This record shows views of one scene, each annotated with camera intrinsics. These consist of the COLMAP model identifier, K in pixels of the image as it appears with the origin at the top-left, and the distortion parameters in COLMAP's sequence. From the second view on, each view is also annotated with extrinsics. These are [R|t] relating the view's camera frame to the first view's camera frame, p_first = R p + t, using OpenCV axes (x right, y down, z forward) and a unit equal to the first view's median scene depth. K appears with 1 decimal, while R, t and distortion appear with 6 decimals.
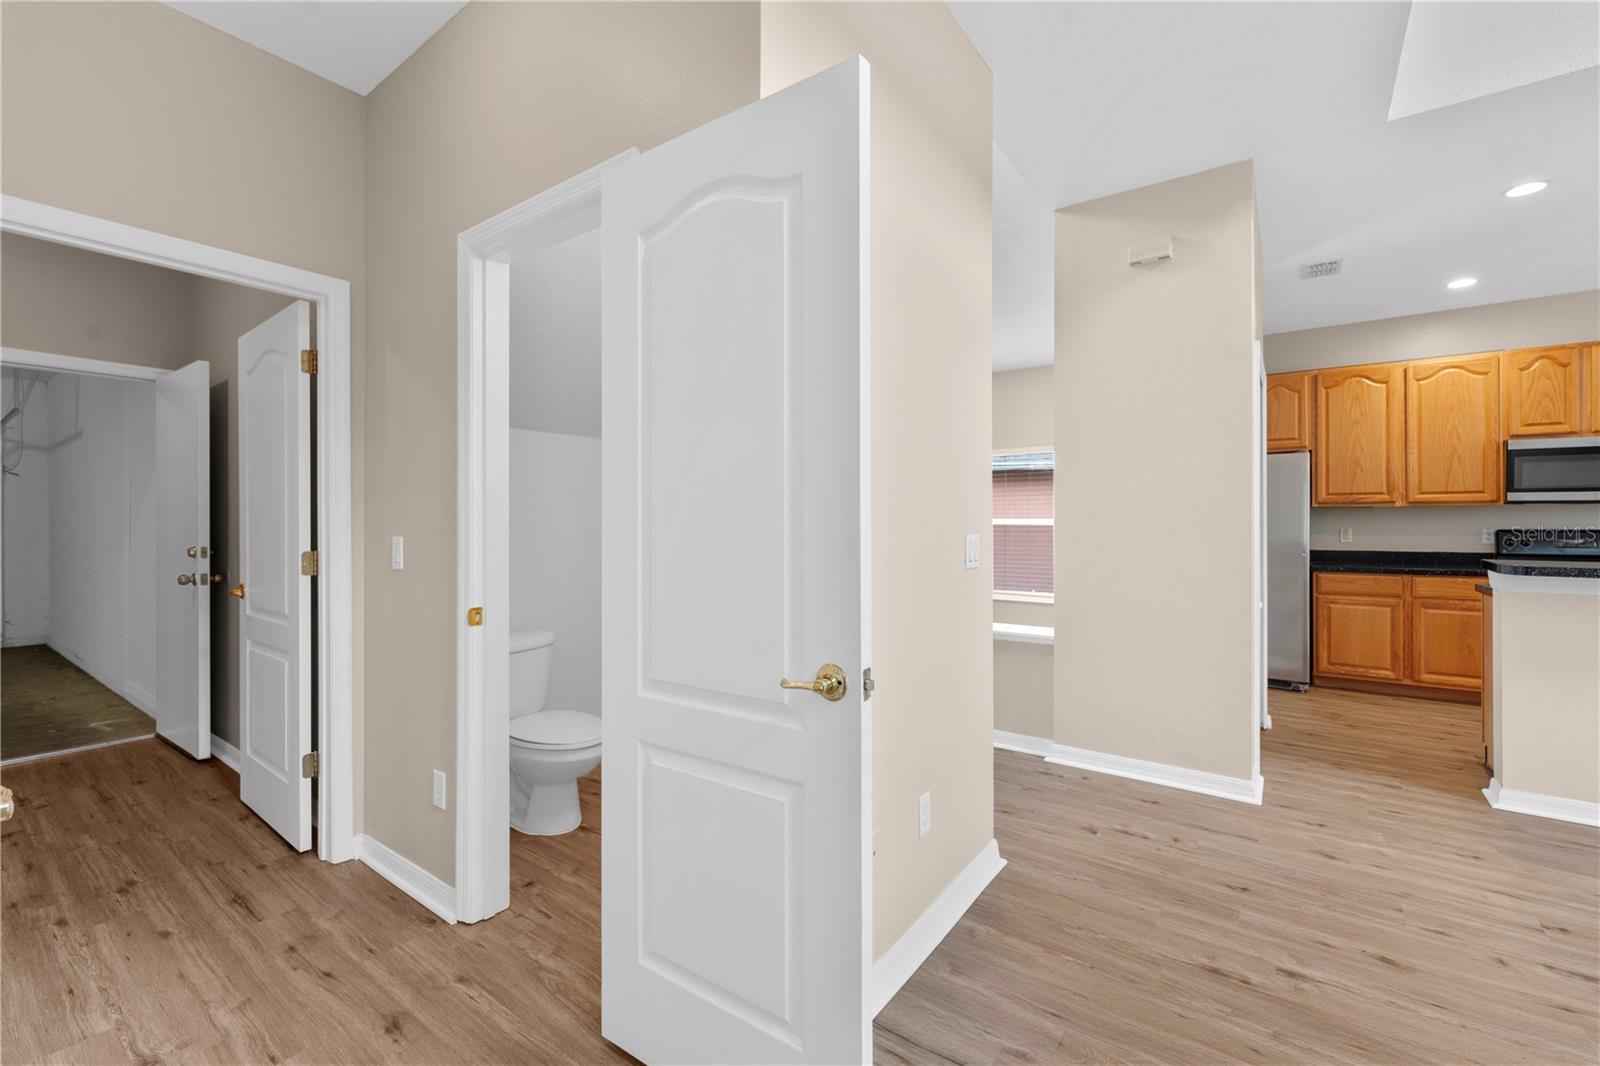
lens RADIAL K [[673.3, 0, 787.9], [0, 673.3, 522.0], [0, 0, 1]] dist [-0.002997, -0.000334]
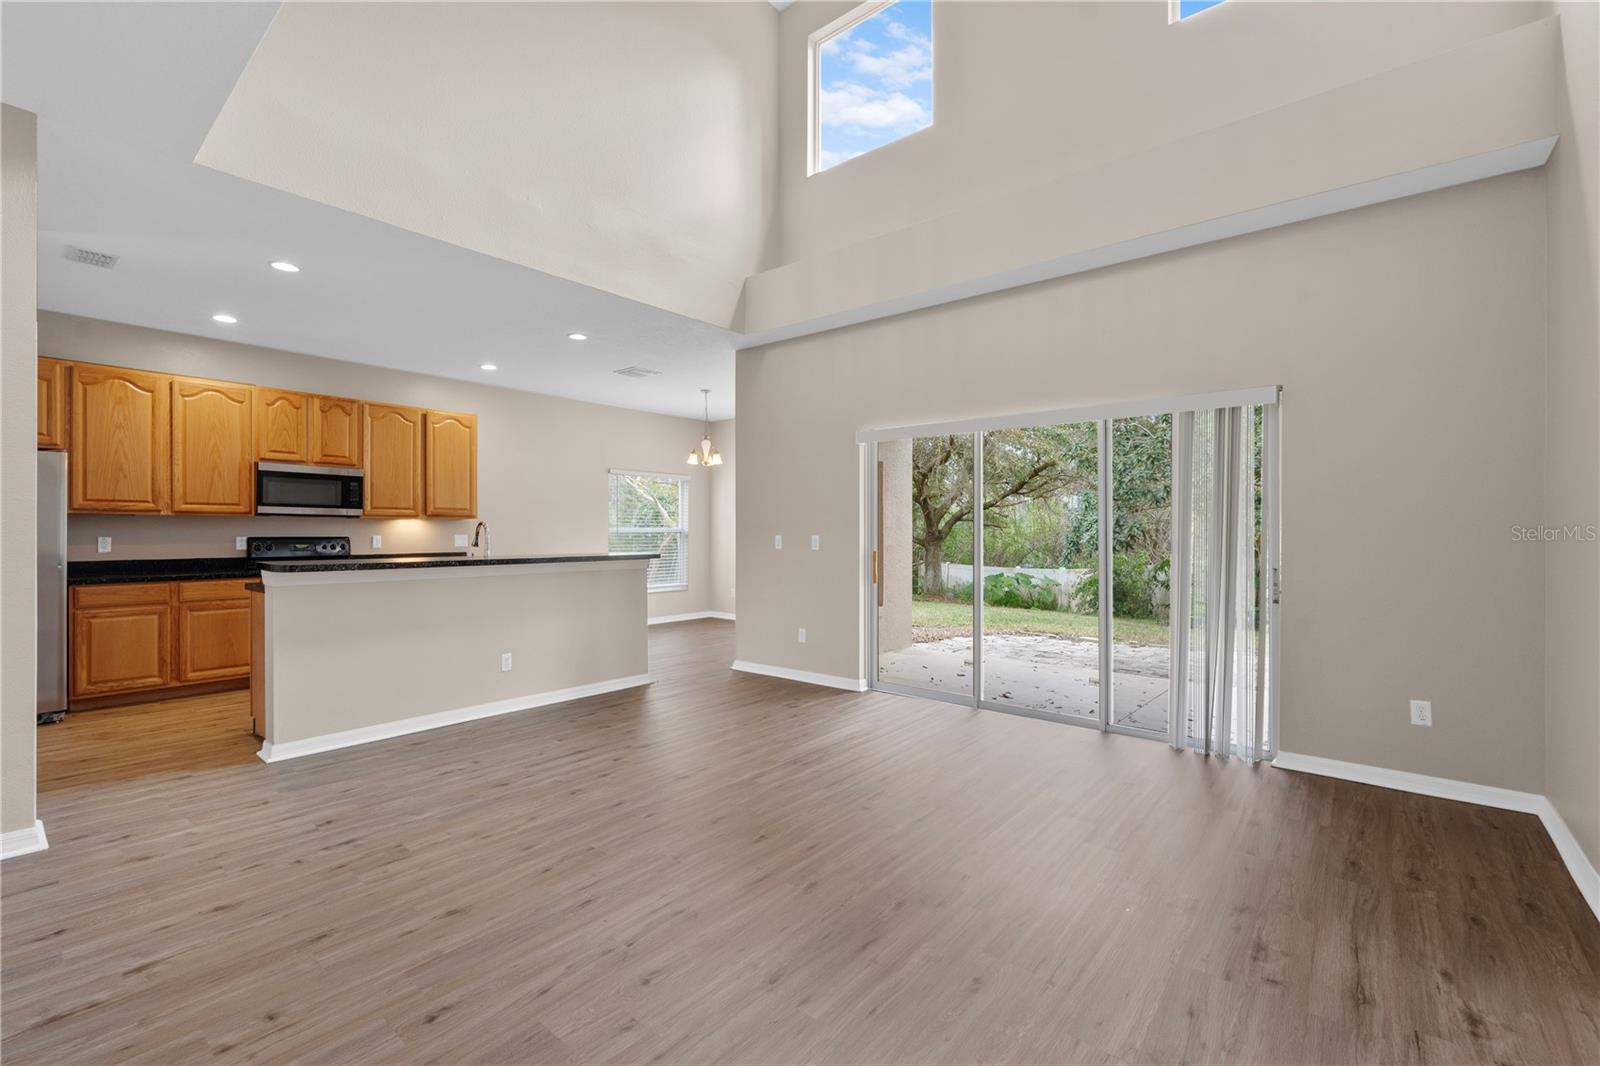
lens RADIAL K [[686.7, 0, 808.7], [0, 686.7, 533.1], [0, 0, 1]] dist [0.002051, 0.000244]
pose [[0.041511, -0.000930, 0.999138, -0.105912], [-0.002923, 0.999995, 0.001052, -0.000052], [-0.999134, -0.002965, 0.041508, -0.027624]]
